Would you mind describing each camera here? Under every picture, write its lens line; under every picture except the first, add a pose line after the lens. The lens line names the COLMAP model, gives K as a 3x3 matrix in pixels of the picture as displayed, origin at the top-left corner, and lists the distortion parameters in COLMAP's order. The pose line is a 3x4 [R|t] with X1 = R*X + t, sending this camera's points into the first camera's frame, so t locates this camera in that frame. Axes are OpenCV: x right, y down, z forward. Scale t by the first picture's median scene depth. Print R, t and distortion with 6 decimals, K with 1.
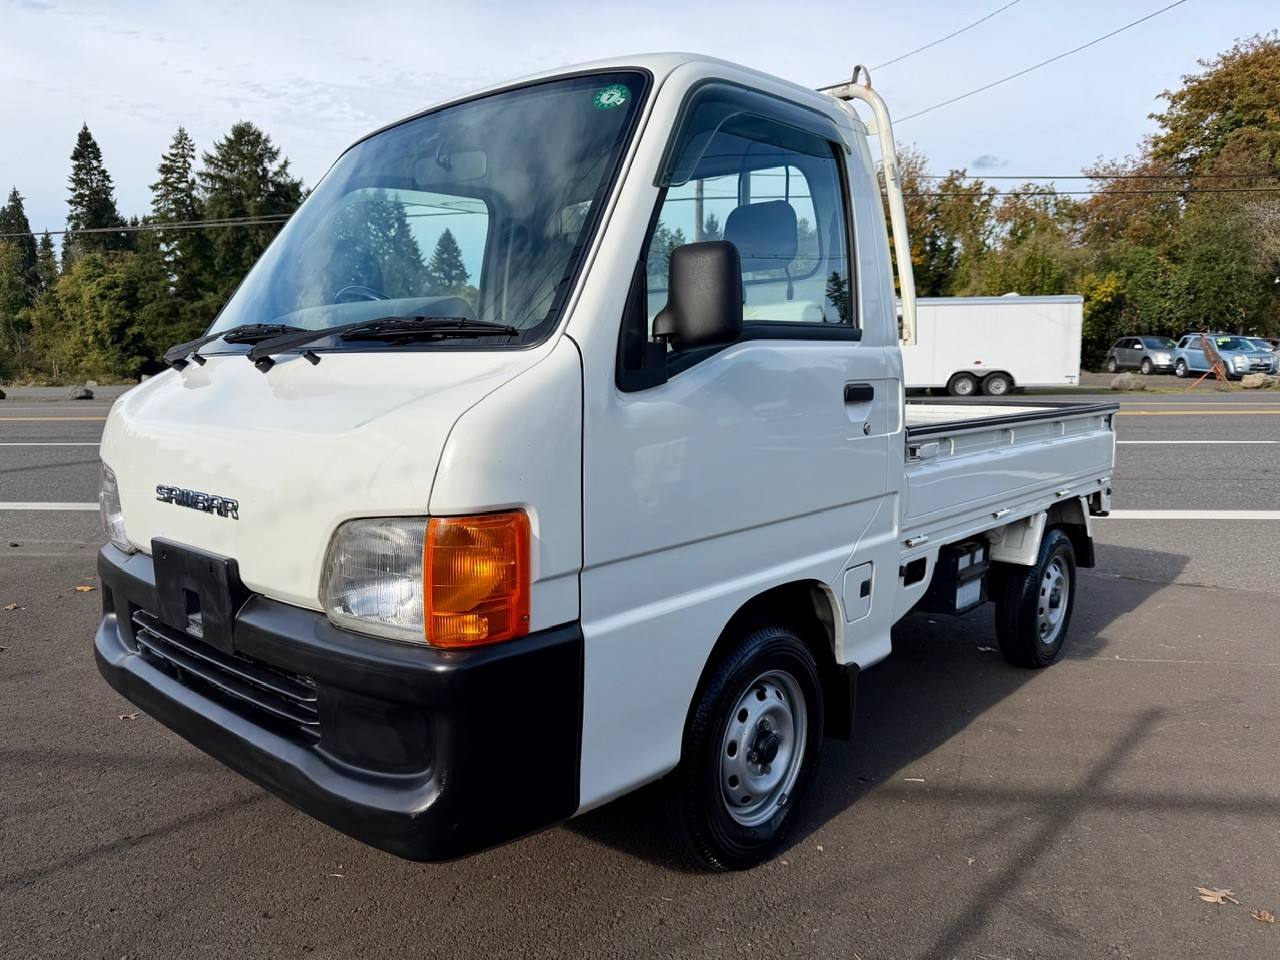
lens RADIAL K [[918.8, 0, 637.9], [0, 918.8, 484.2], [0, 0, 1]] dist [0.036562, -0.045446]
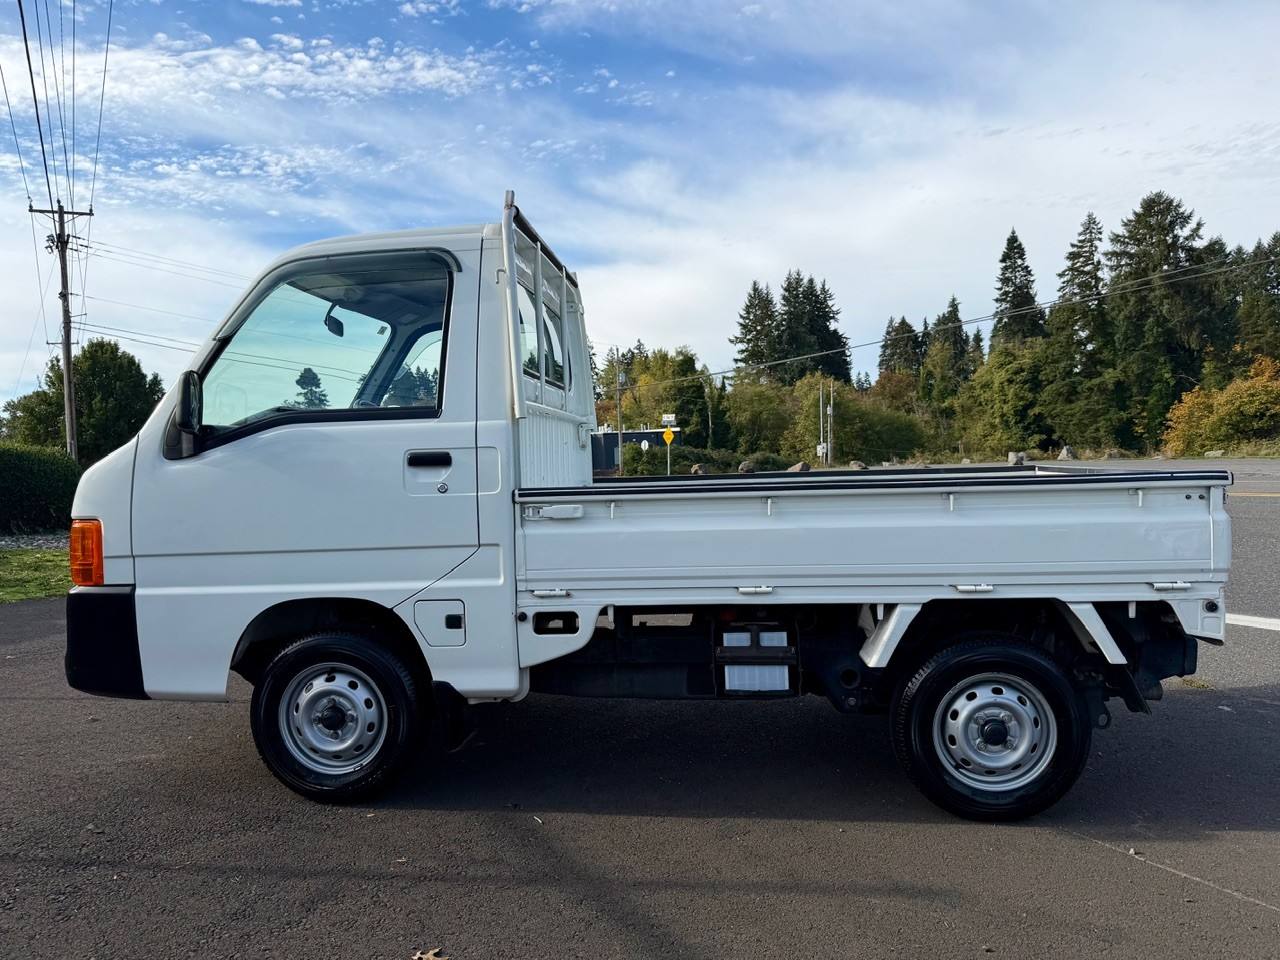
lens RADIAL K [[918.8, 0, 643.2], [0, 918.8, 489.0], [0, 0, 1]] dist [0.036562, -0.045446]
pose [[0.588298, 0.014614, -0.808512, 1.269207], [-0.076886, 0.996318, -0.037935, -0.030198], [0.804981, 0.084480, 0.587256, 0.453858]]
